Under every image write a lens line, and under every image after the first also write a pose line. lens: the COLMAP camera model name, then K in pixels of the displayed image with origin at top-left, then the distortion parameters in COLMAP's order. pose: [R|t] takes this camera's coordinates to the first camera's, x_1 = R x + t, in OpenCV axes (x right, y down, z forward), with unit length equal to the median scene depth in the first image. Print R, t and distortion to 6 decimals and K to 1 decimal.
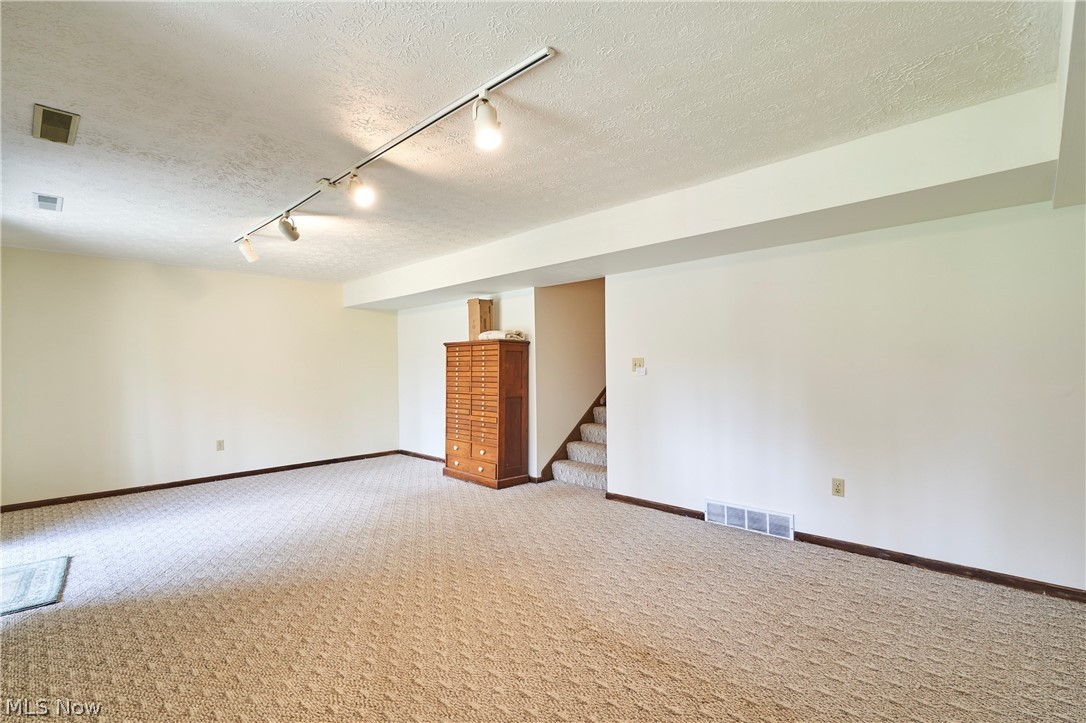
lens RADIAL K [[506.7, 0, 542.1], [0, 506.7, 364.1], [0, 0, 1]] dist [0.009156, 0.003190]
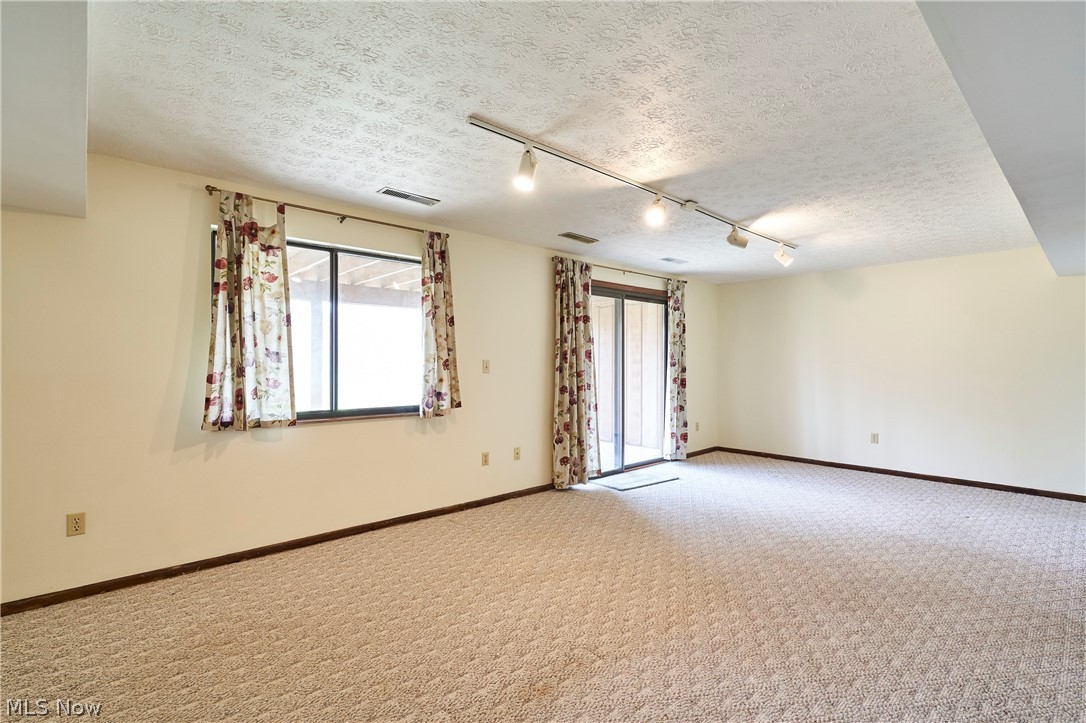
lens RADIAL K [[506.7, 0, 542.6], [0, 506.7, 362.3], [0, 0, 1]] dist [0.009156, 0.003190]
pose [[-0.078139, 0.005688, -0.996926, 0.656774], [0.007901, 0.999956, 0.005086, -0.002212], [0.996911, -0.007480, -0.078181, 0.654568]]
